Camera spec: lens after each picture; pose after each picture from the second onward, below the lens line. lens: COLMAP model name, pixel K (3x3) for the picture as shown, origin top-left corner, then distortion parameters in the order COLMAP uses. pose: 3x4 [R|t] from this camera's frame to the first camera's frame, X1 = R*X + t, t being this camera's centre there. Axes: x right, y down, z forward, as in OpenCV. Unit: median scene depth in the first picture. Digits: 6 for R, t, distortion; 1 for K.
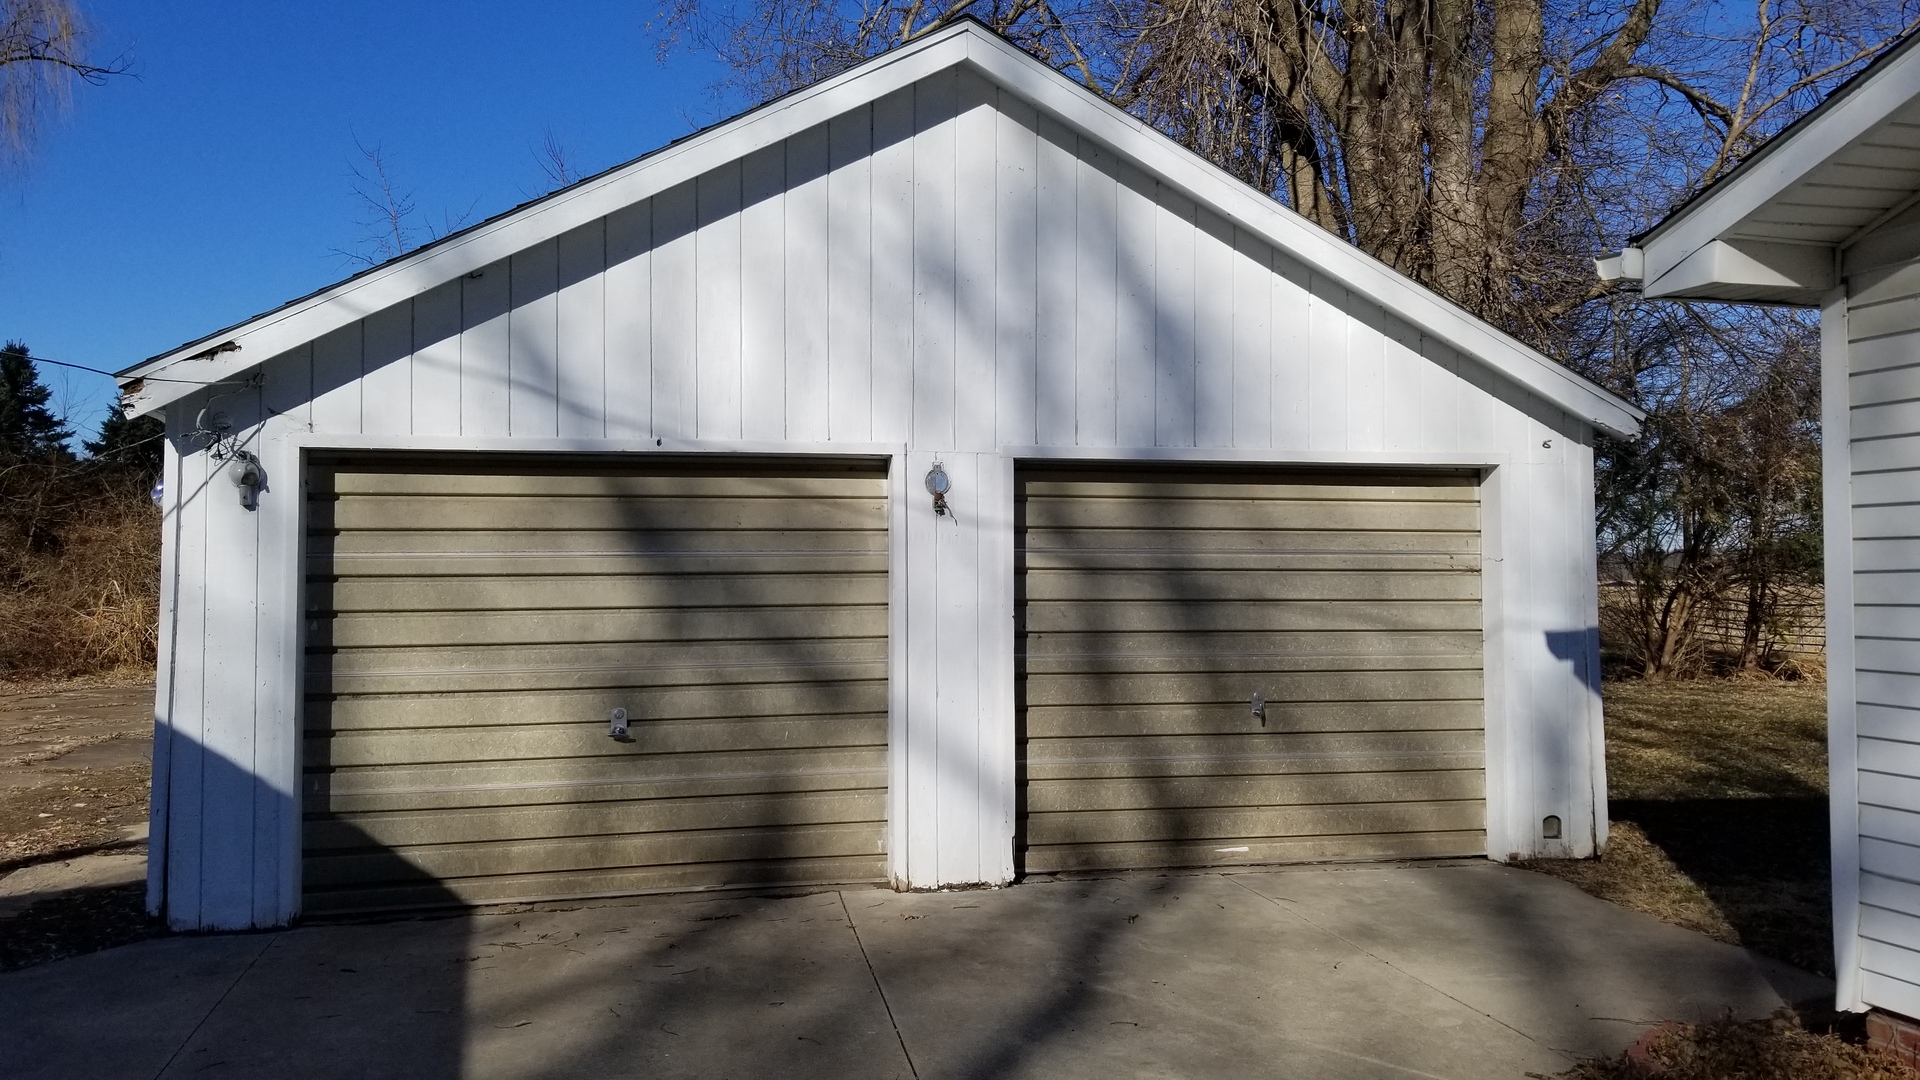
lens RADIAL K [[1513.6, 0, 952.3], [0, 1513.6, 529.1], [0, 0, 1]] dist [0.001400, -0.006977]
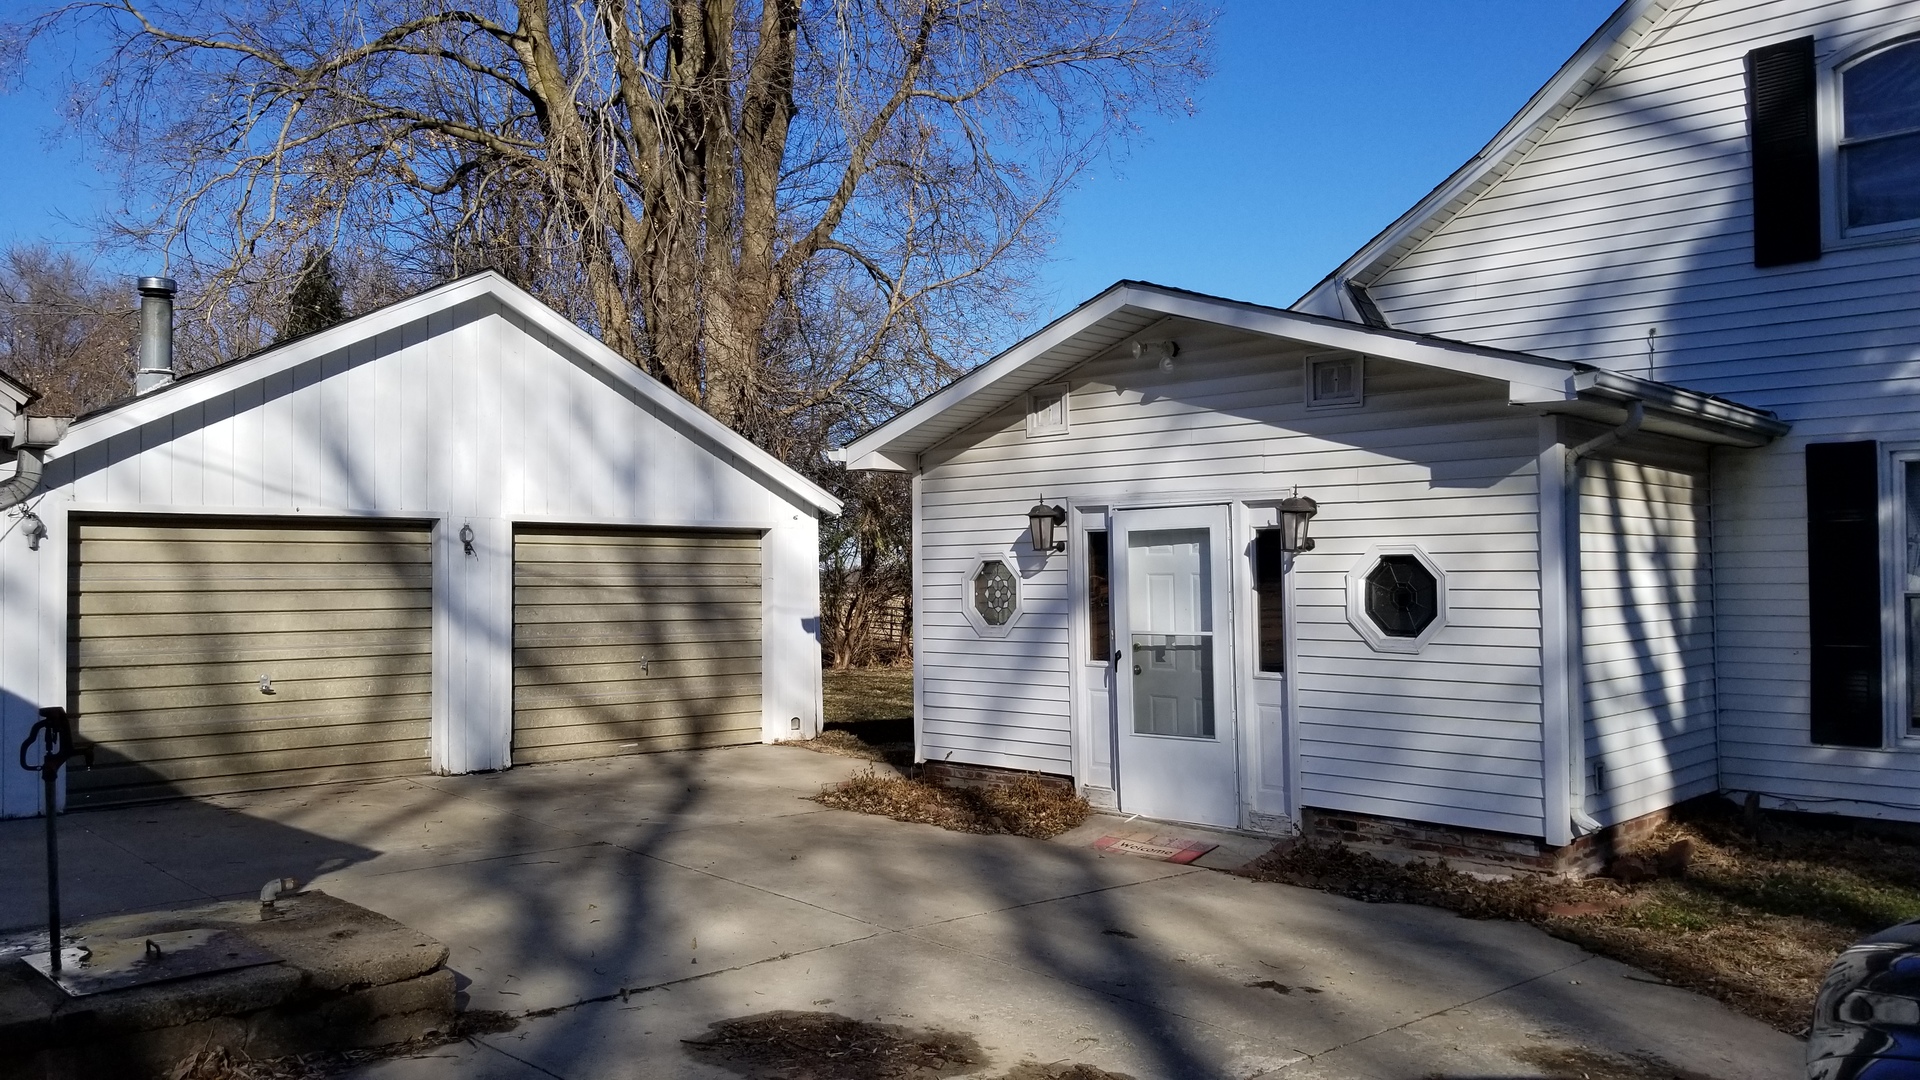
lens RADIAL K [[1513.6, 0, 952.3], [0, 1513.6, 529.1], [0, 0, 1]] dist [0.001400, -0.006977]
pose [[0.872575, 0.013747, 0.488287, -0.367013], [-0.008370, 0.999878, -0.013194, -0.020133], [-0.488409, 0.007426, 0.872583, -0.758742]]
